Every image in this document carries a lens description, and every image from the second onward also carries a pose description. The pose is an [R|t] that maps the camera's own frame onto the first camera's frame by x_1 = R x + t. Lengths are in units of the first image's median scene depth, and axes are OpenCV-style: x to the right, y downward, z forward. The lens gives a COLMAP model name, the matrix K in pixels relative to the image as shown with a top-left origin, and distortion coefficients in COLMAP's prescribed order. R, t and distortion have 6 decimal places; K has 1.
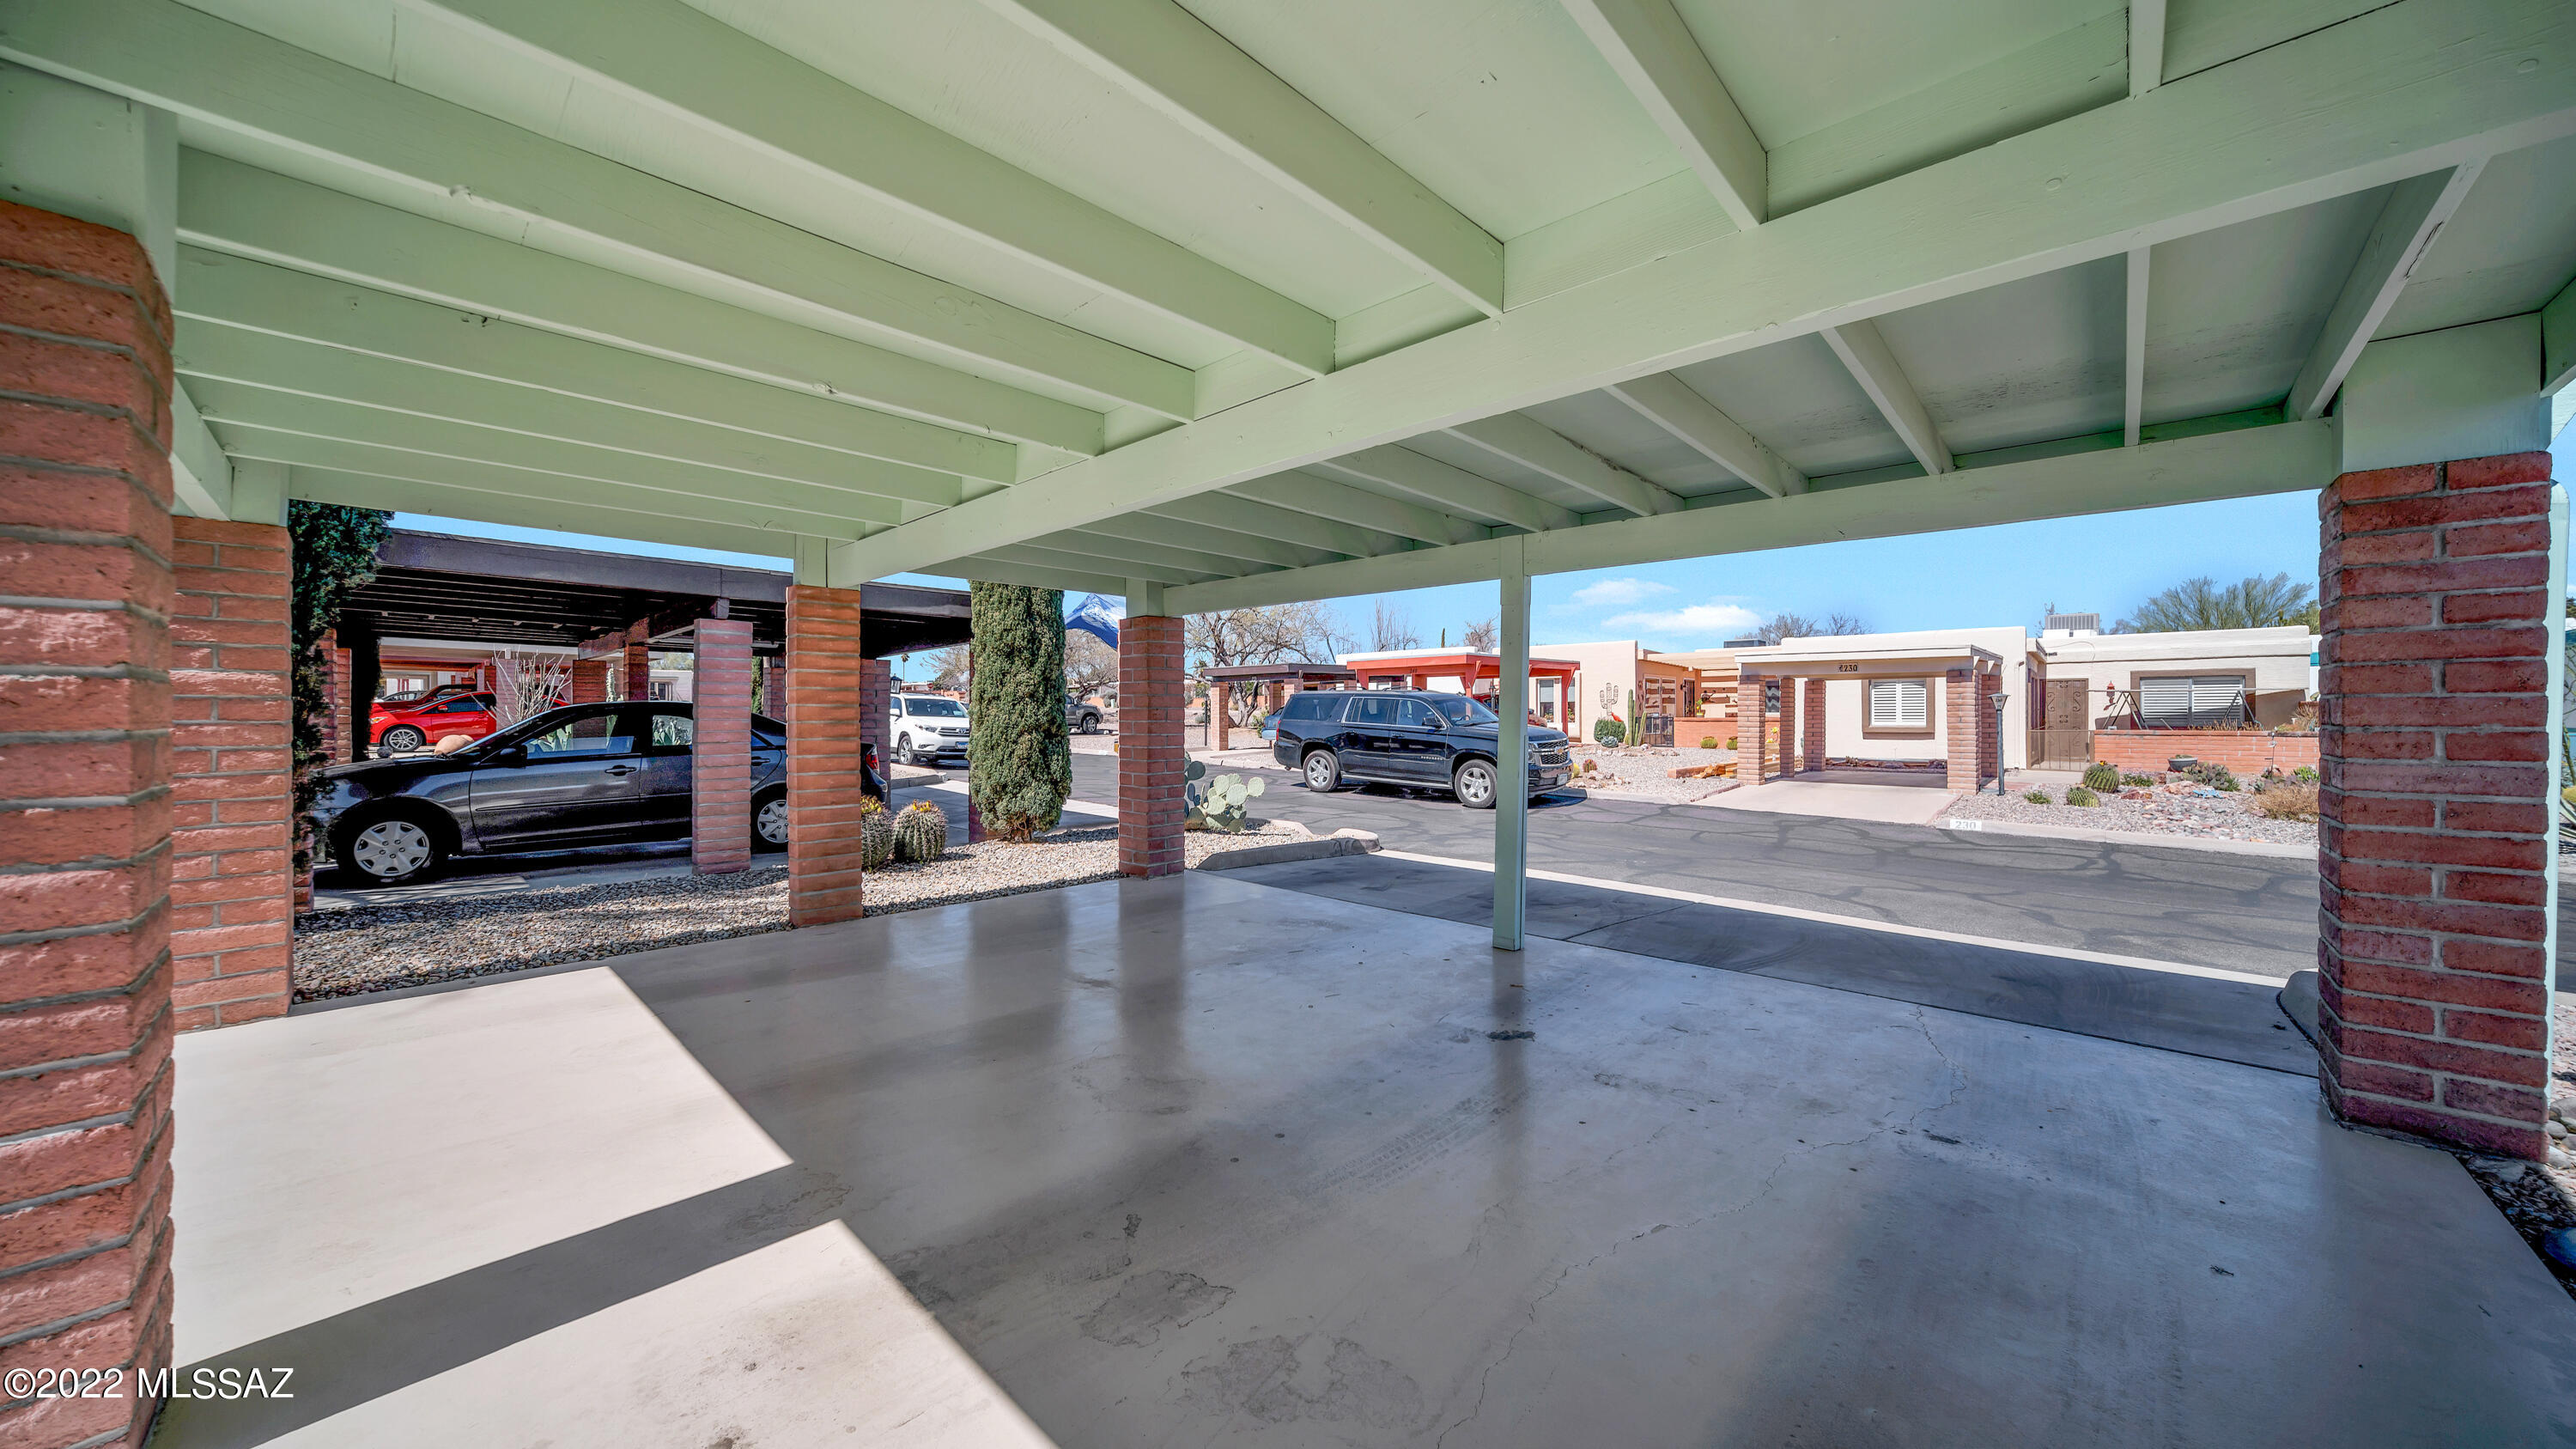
lens RADIAL K [[901.7, 0, 1284.0], [0, 901.7, 684.2], [0, 0, 1]] dist [-0.026443, 0.006545]
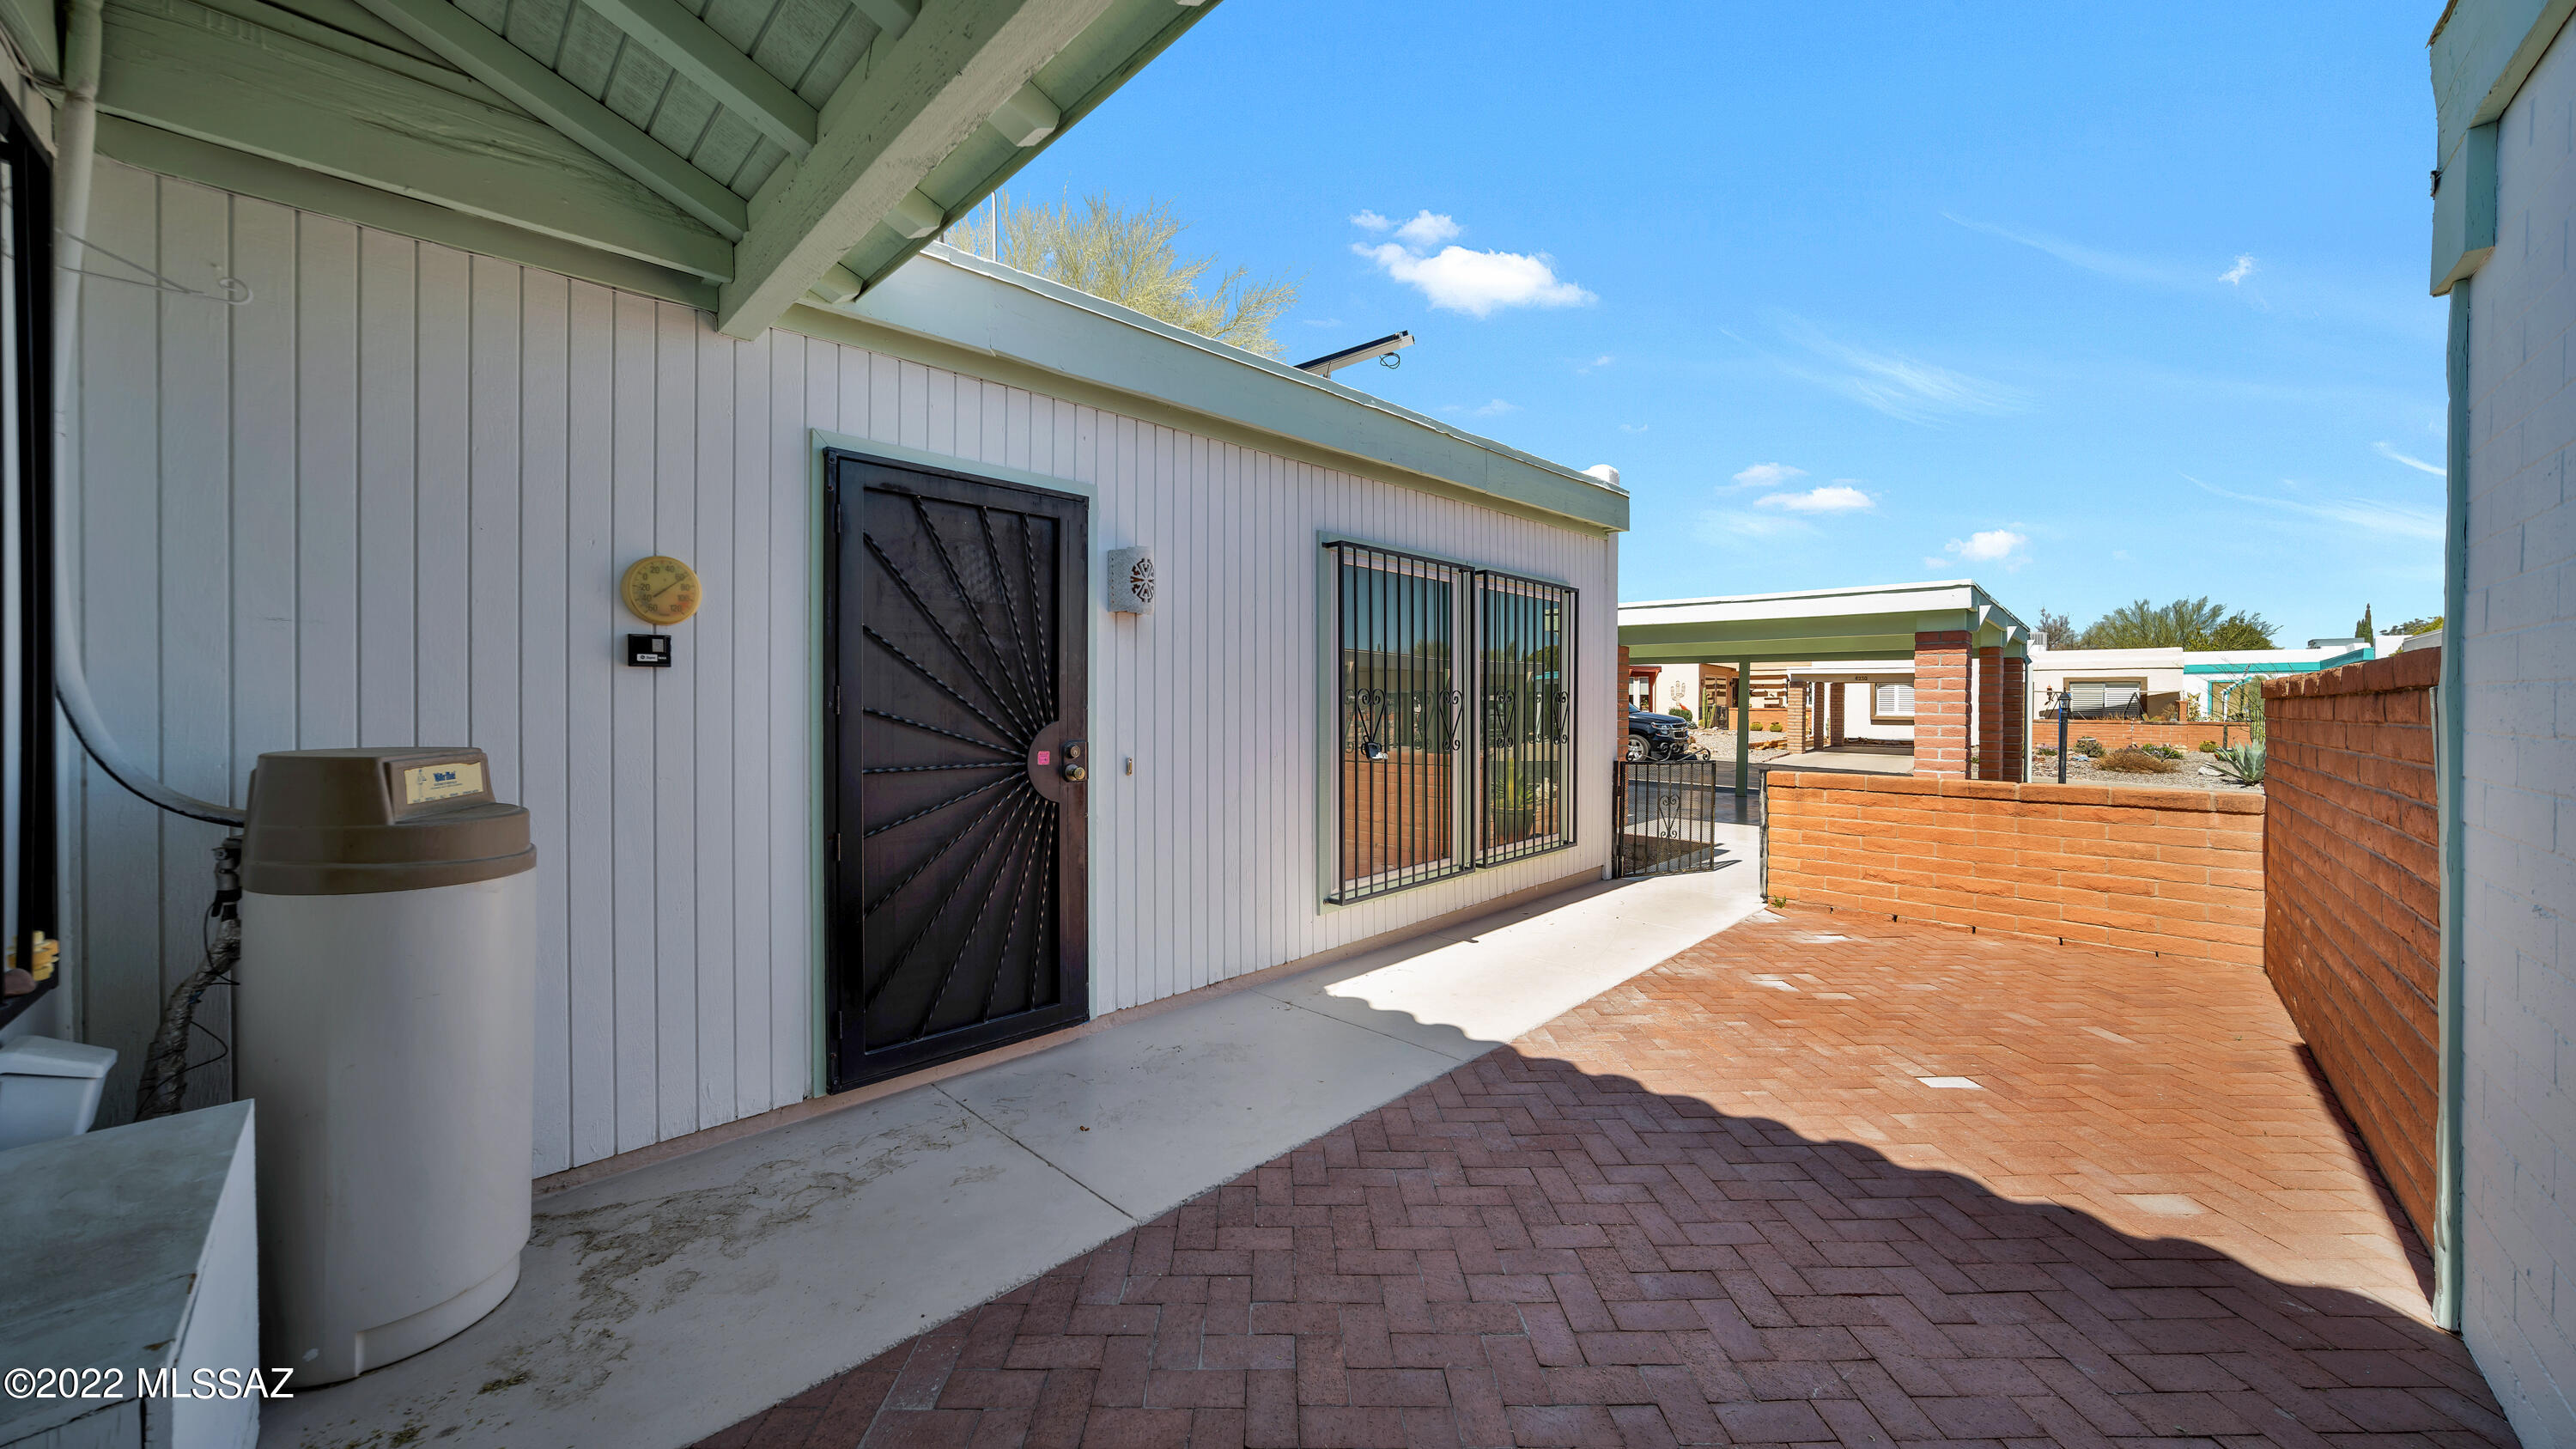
lens RADIAL K [[888.4, 0, 1292.0], [0, 888.4, 716.4], [0, 0, 1]] dist [-0.023055, 0.006436]
pose [[0.999911, 0.001893, -0.013232, -0.295018], [-0.001155, 0.998453, 0.055583, -0.033830], [0.013317, -0.055562, 0.998366, -0.478845]]
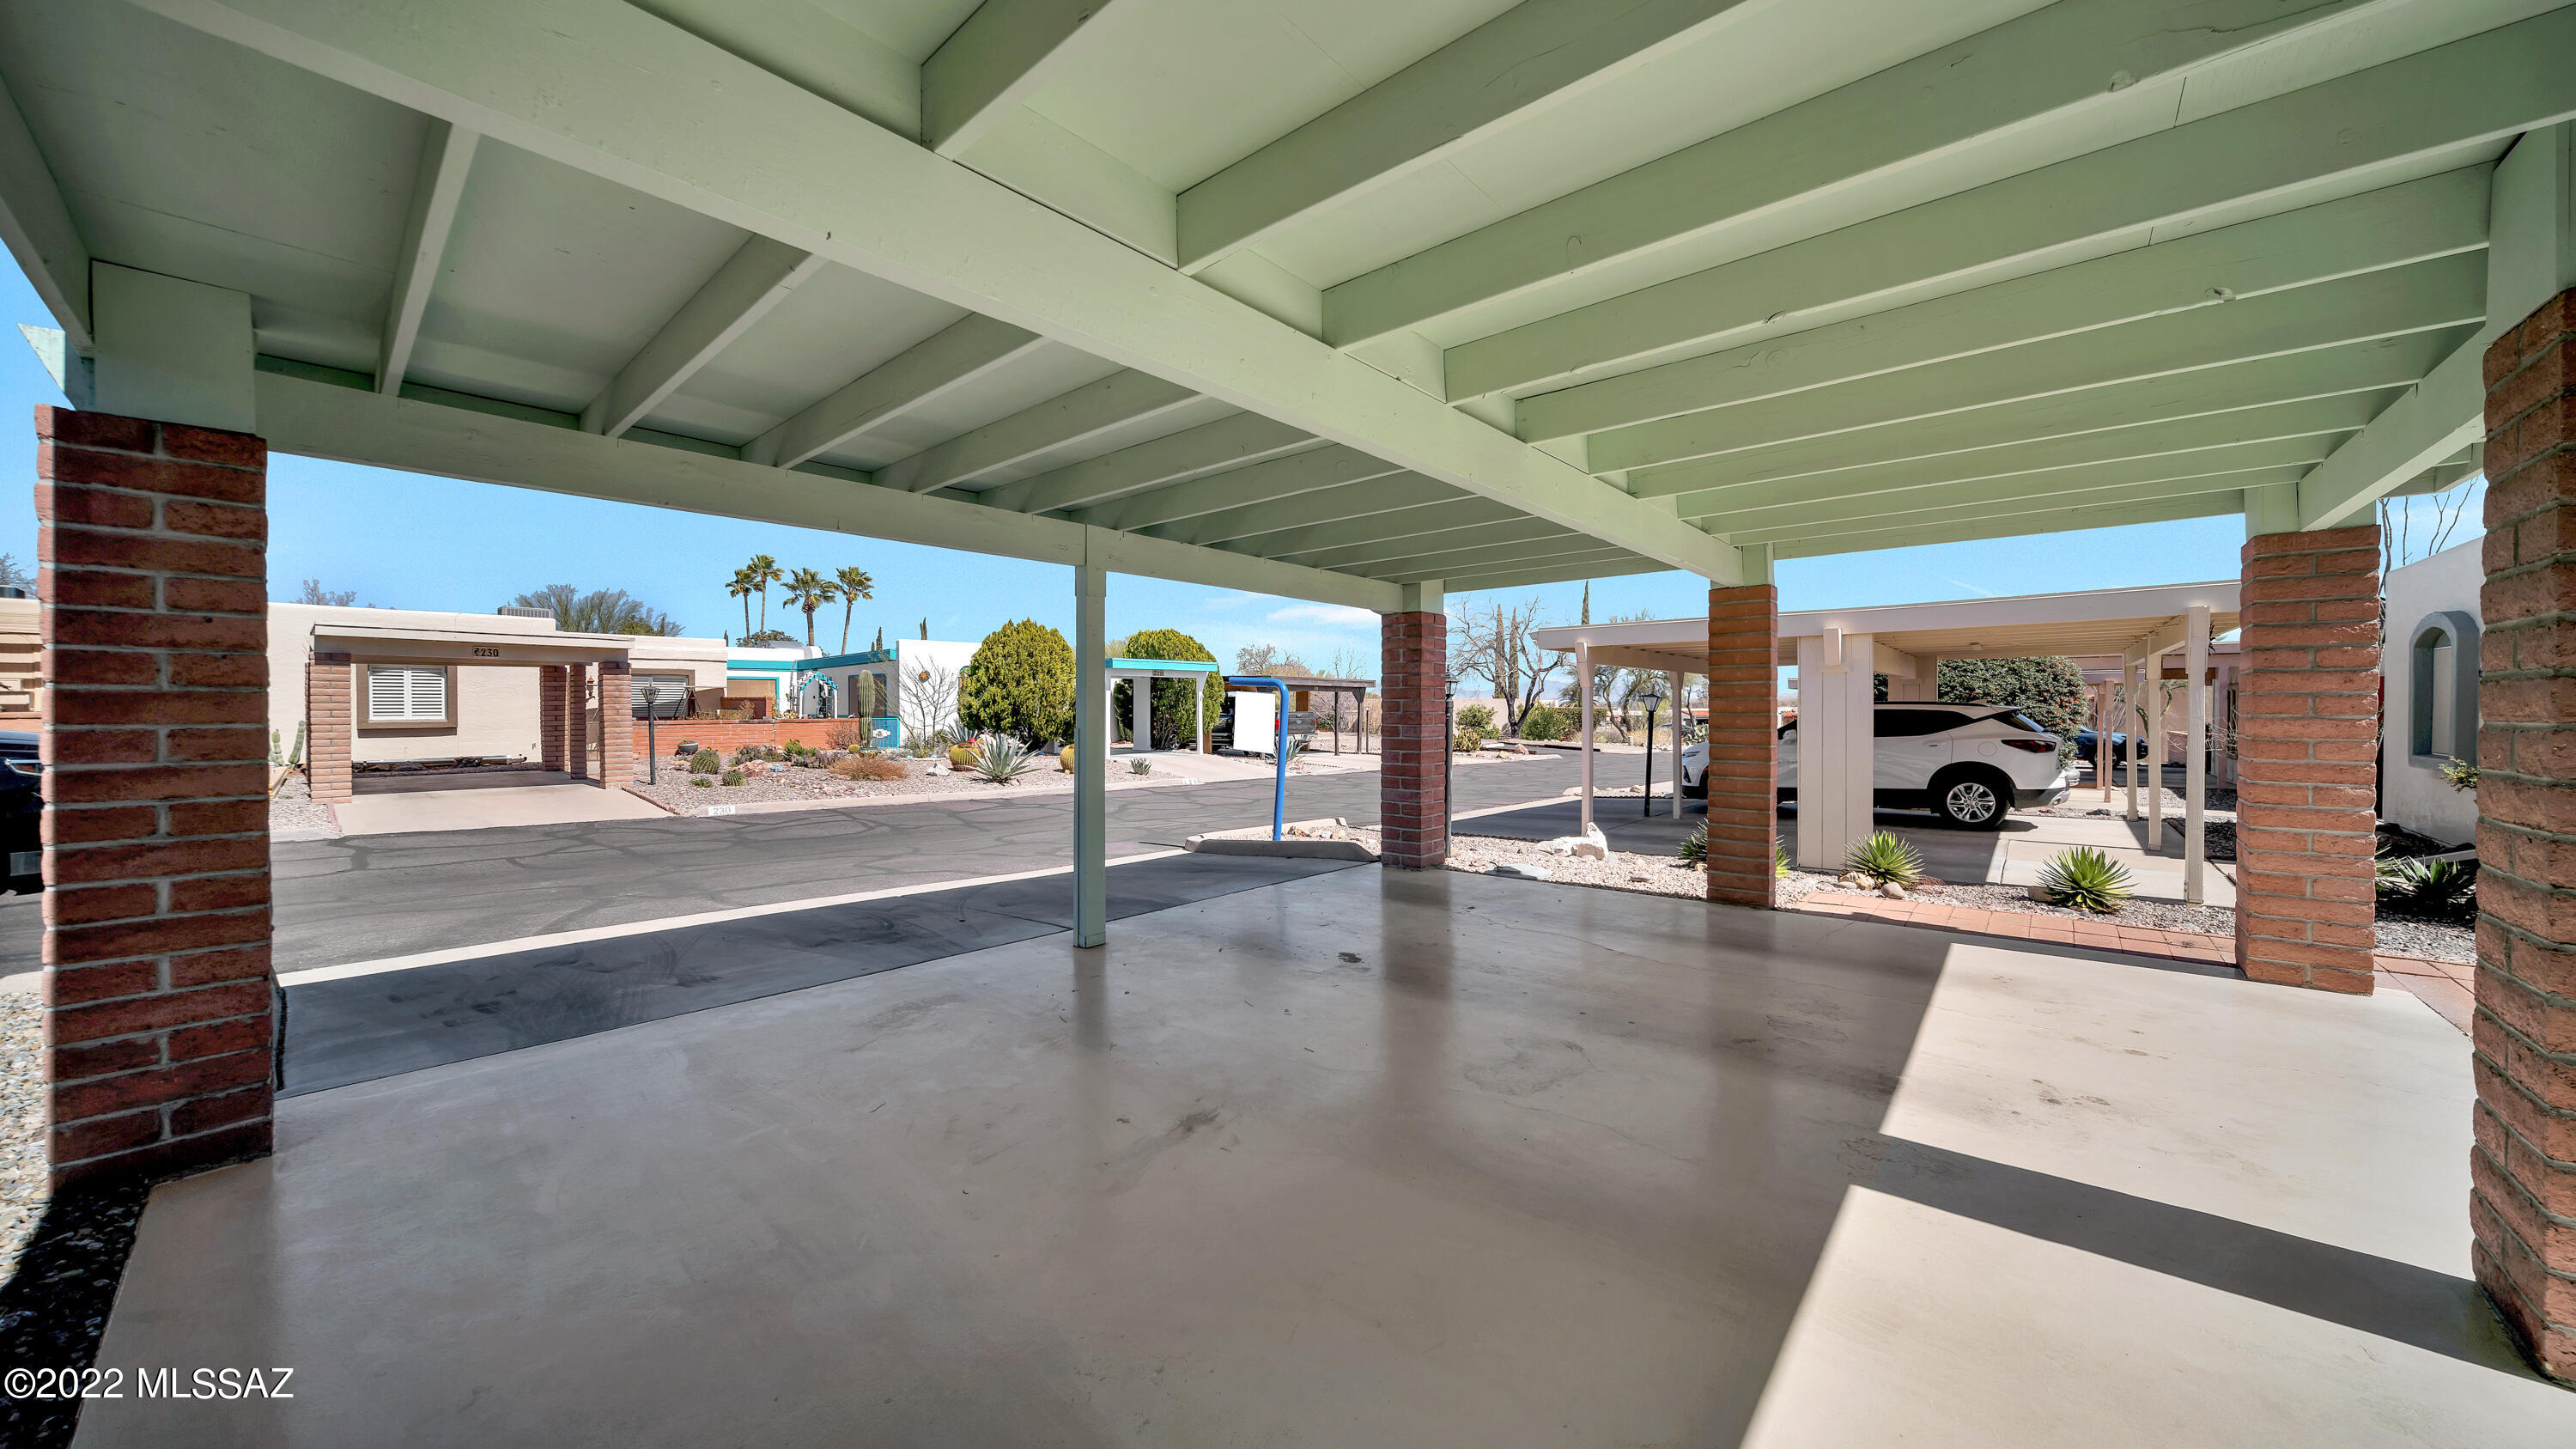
lens RADIAL K [[883.0, 0, 1289.5], [0, 883.0, 711.2], [0, 0, 1]] dist [-0.022051, 0.000230]
pose [[-0.054002, -0.006346, 0.998521, -0.202997], [-0.033103, 0.999442, 0.004561, 0.007109], [-0.997992, -0.032808, -0.054182, 0.234699]]
